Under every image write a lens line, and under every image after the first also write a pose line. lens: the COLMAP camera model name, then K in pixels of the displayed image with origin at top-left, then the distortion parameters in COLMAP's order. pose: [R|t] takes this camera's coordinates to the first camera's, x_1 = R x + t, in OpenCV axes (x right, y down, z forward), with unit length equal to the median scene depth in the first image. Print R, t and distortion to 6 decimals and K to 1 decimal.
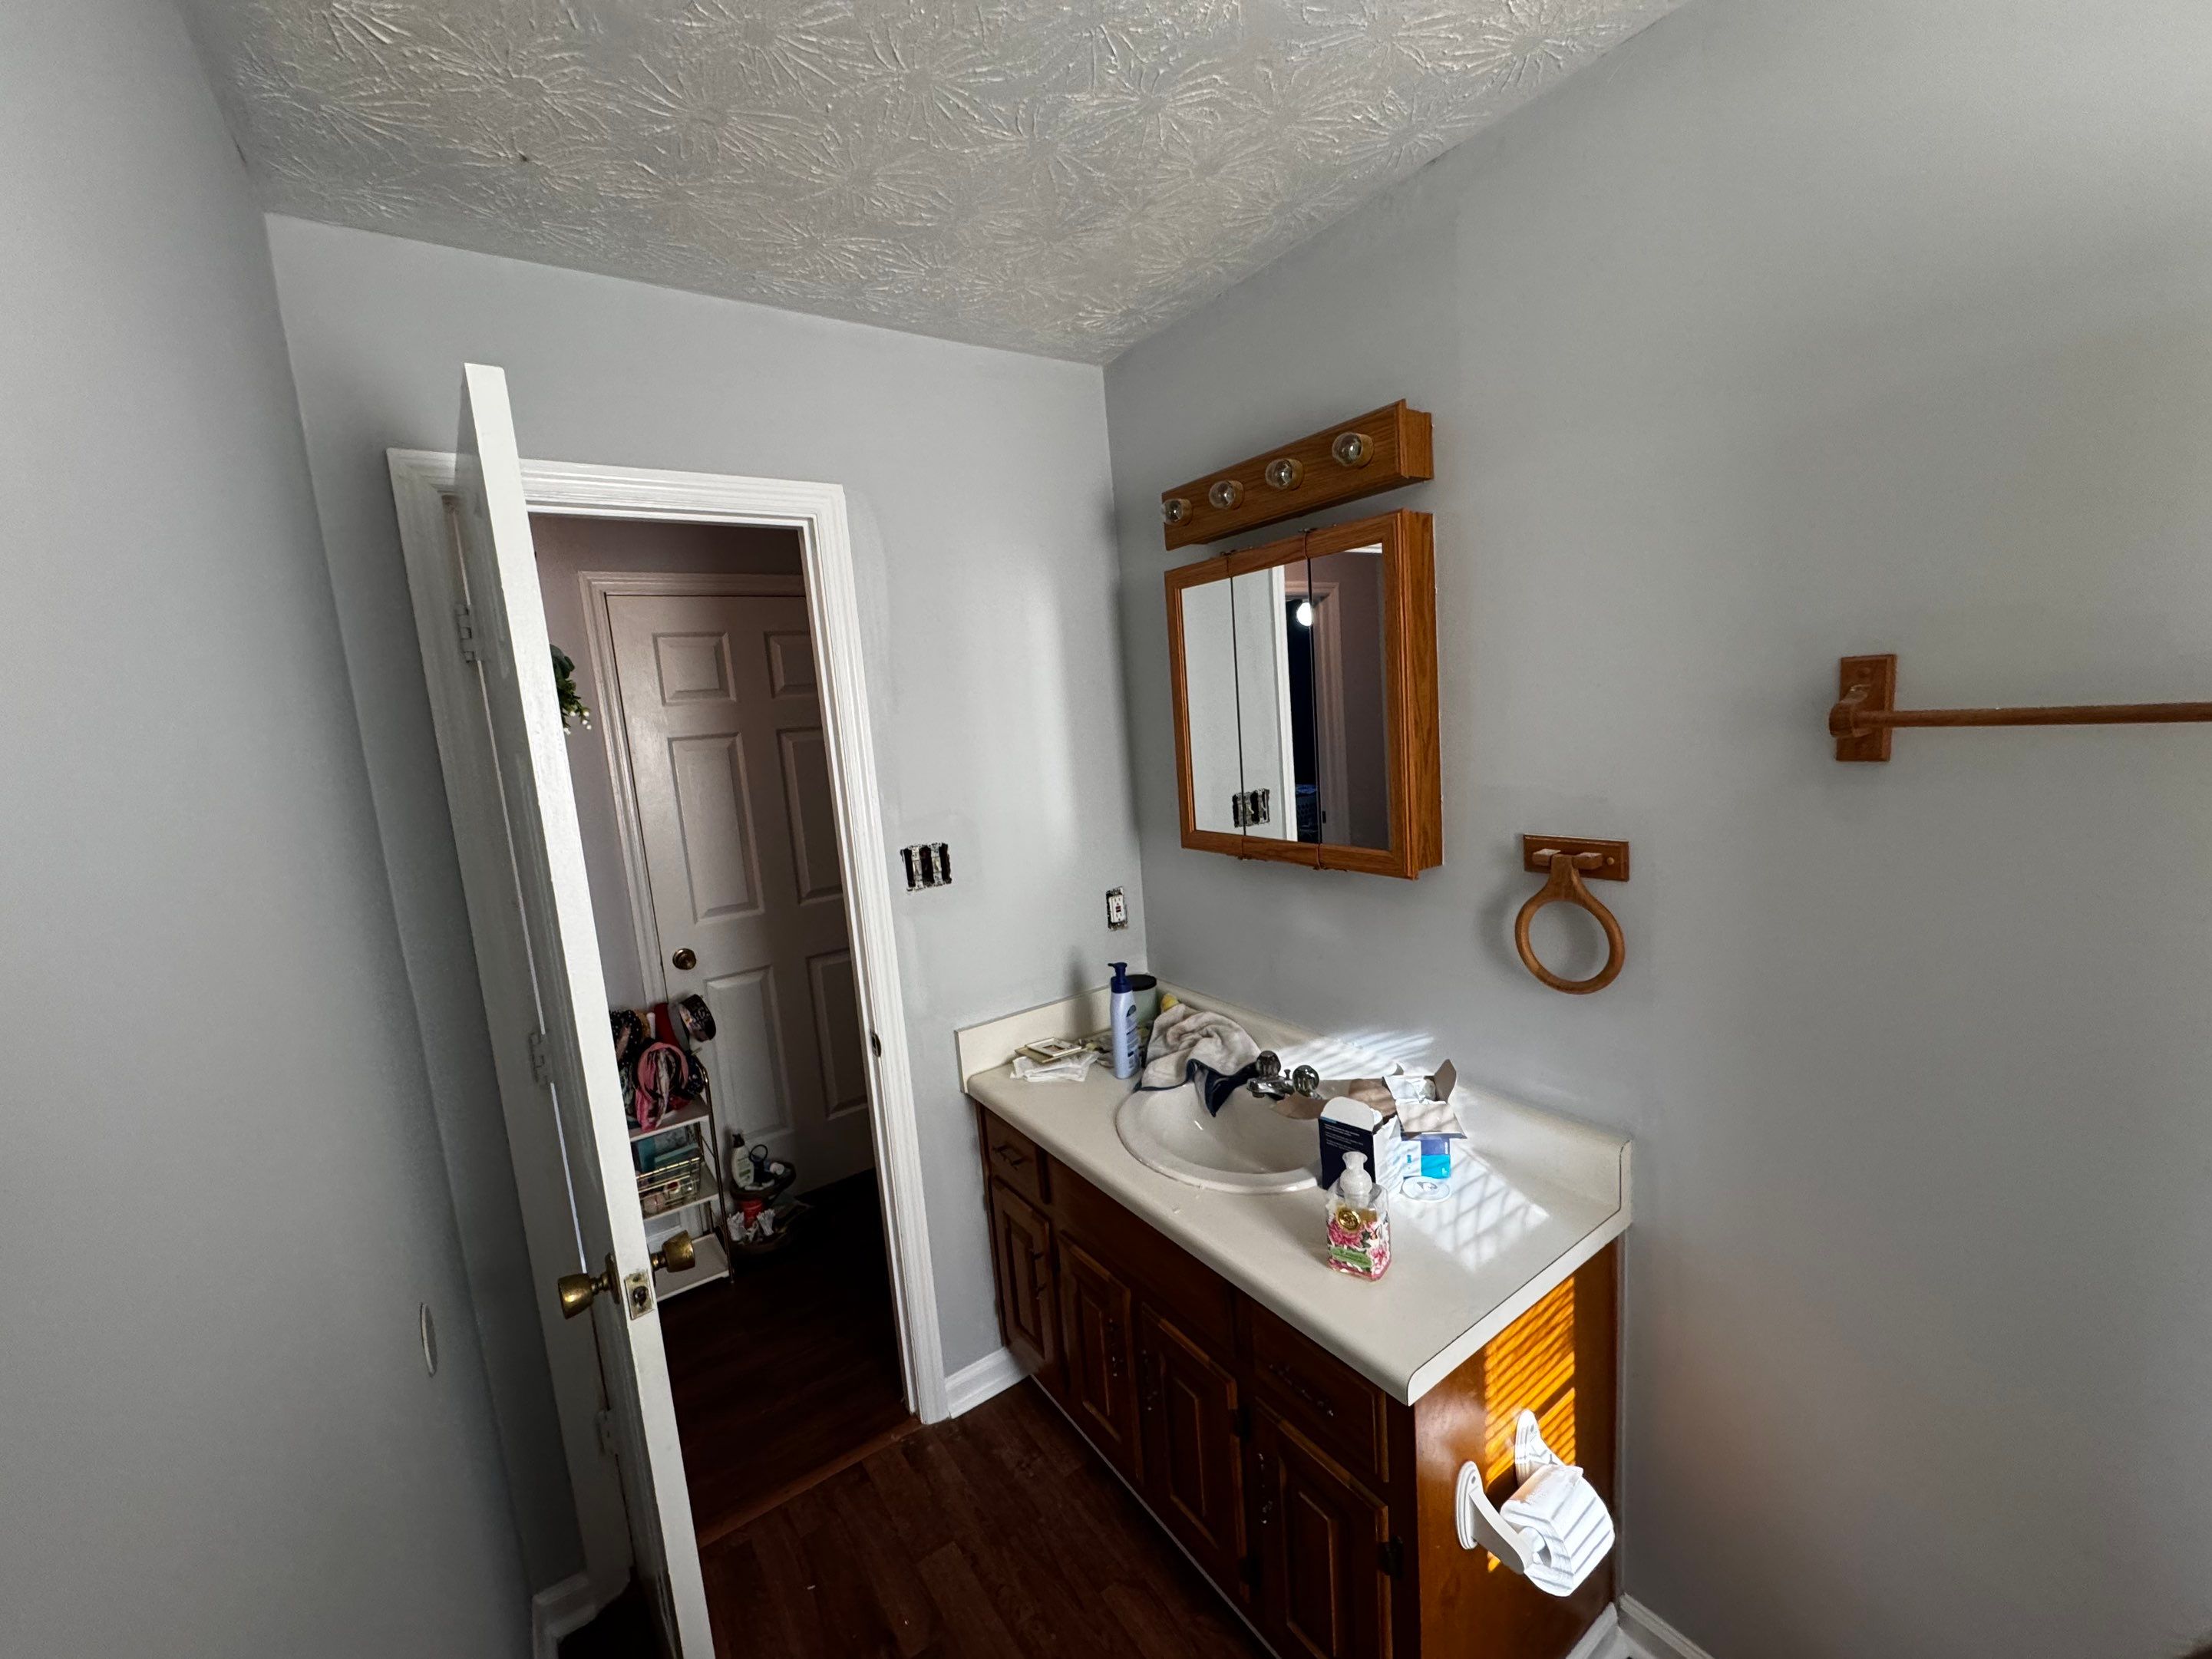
lens RADIAL K [[862.6, 0, 1102.9], [0, 862.6, 828.2], [0, 0, 1]] dist [-0.002922, 0.000646]
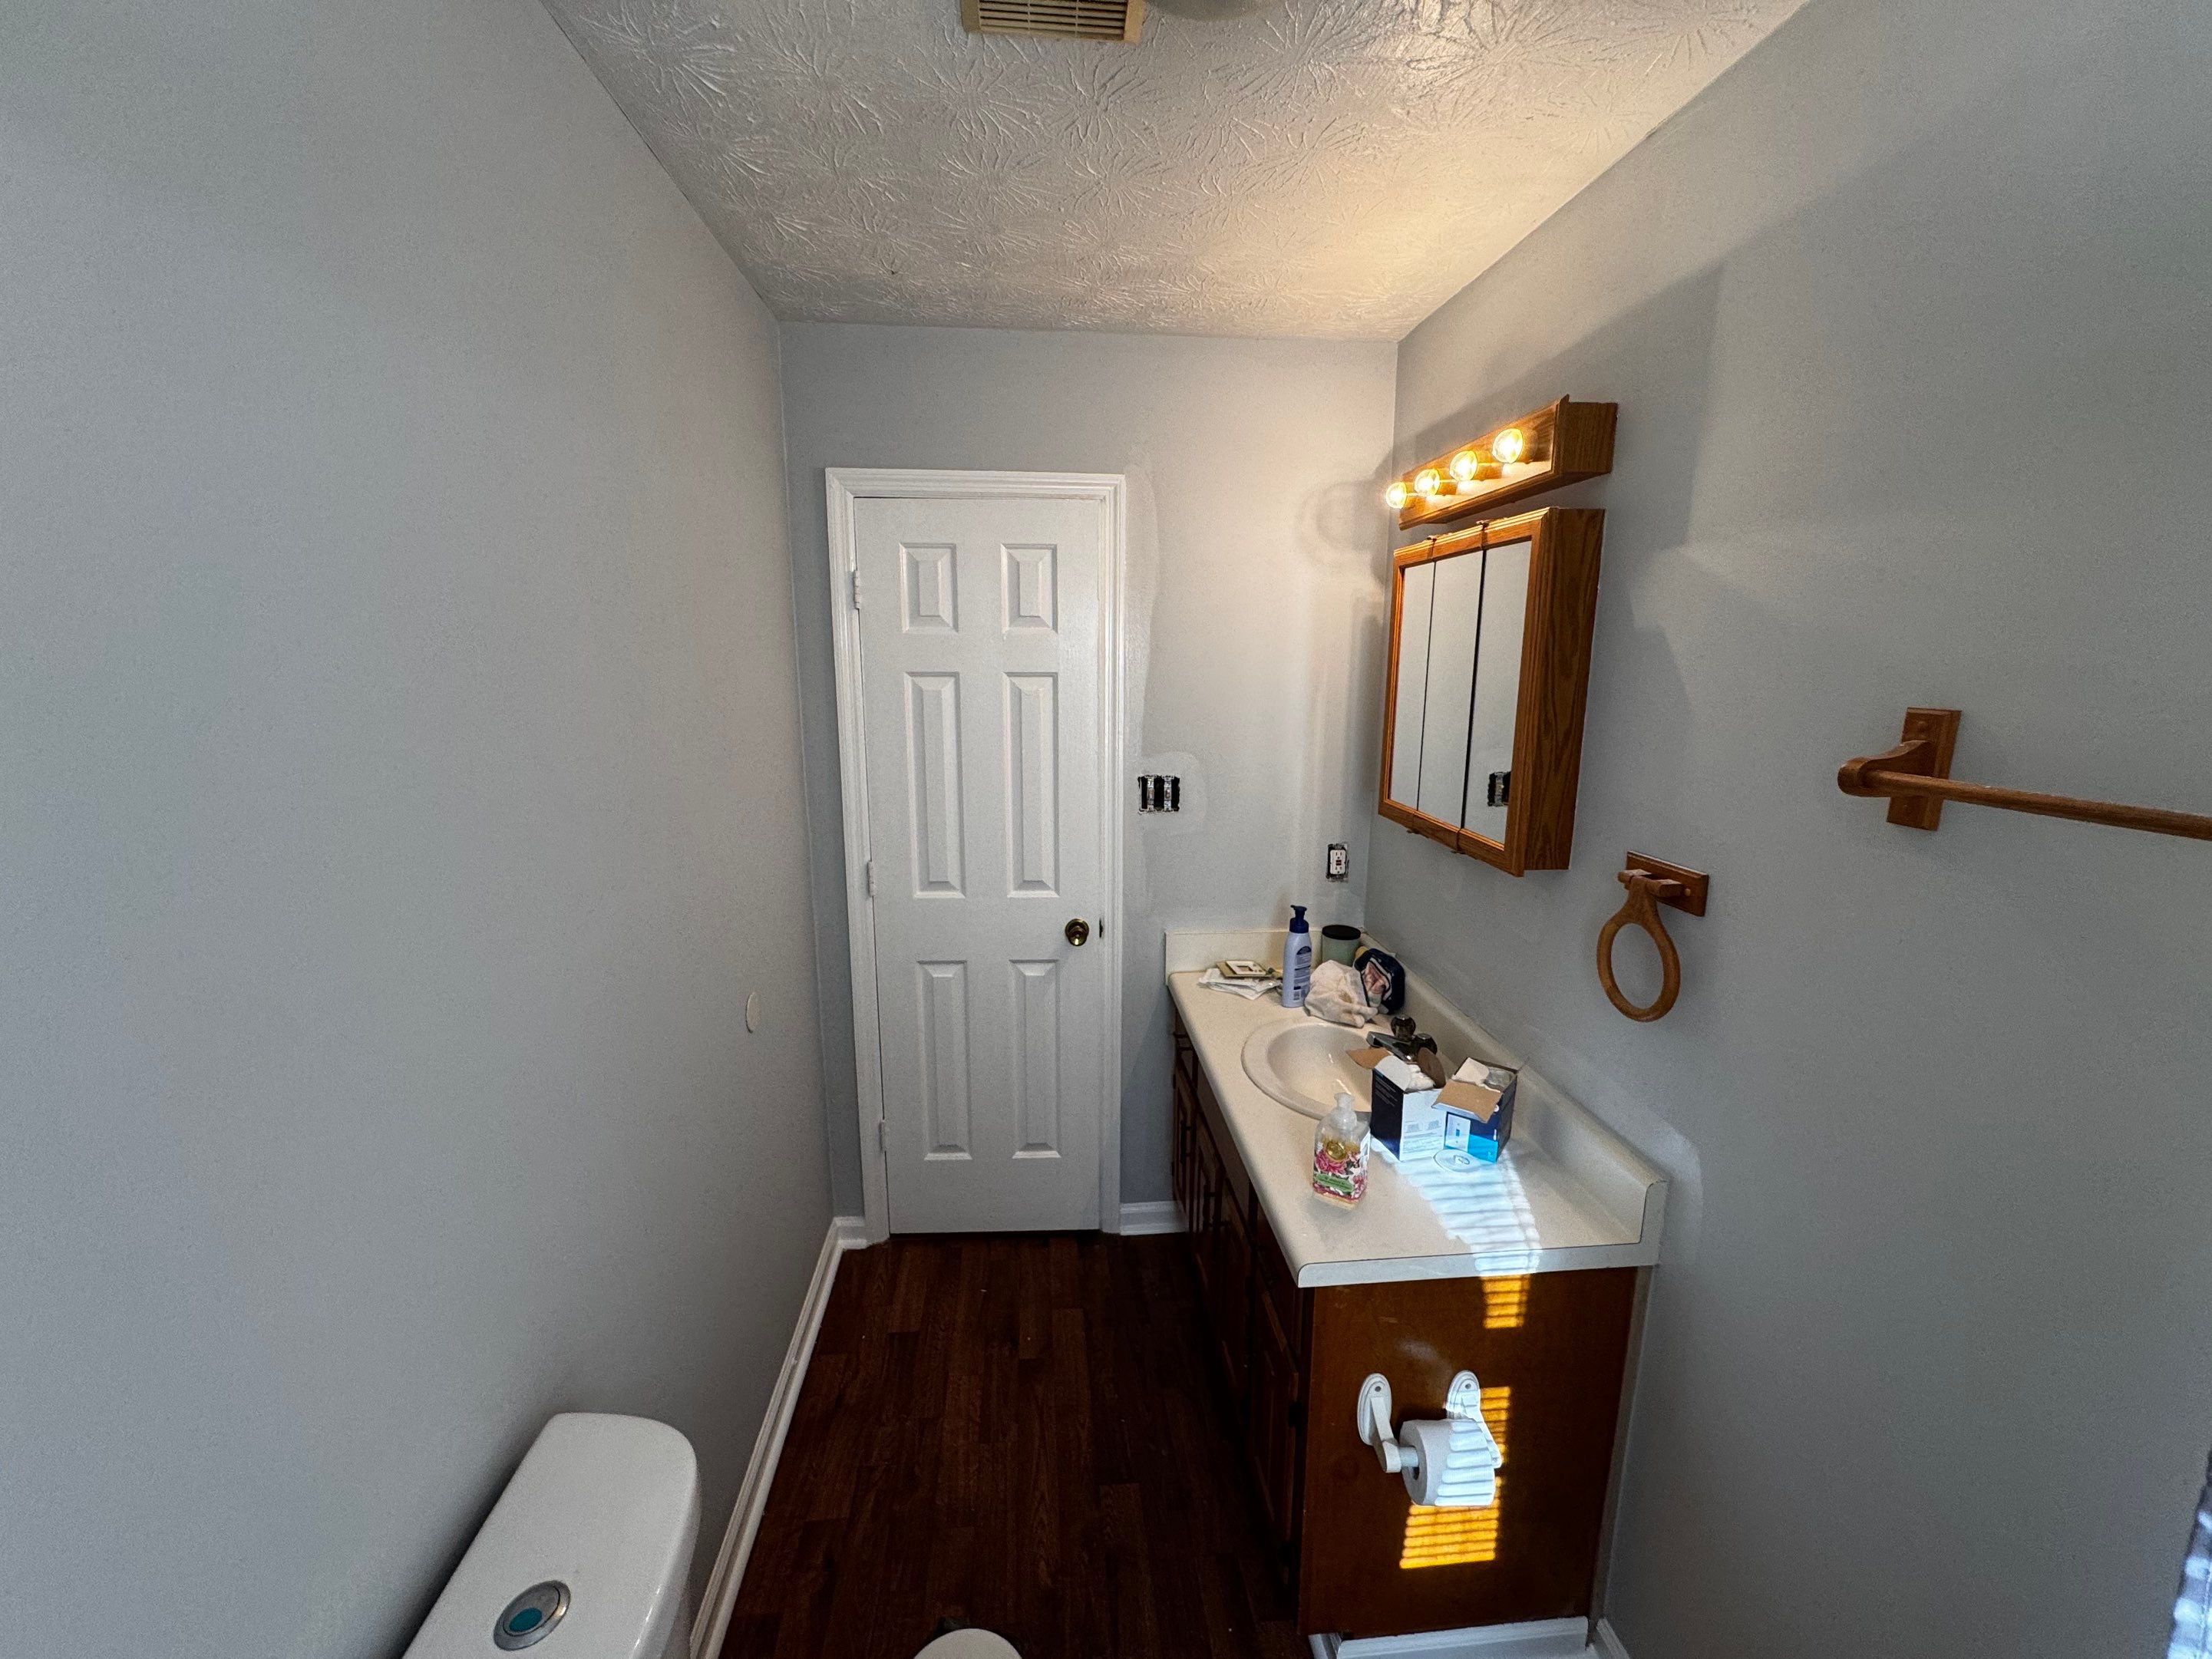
lens RADIAL K [[862.6, 0, 1104.0], [0, 862.6, 825.8], [0, 0, 1]] dist [-0.002922, 0.000646]
pose [[0.868674, 0.172308, -0.464452, 0.298948], [-0.137169, 0.984564, 0.108716, -0.032434], [0.476015, -0.030730, 0.878900, -0.095212]]
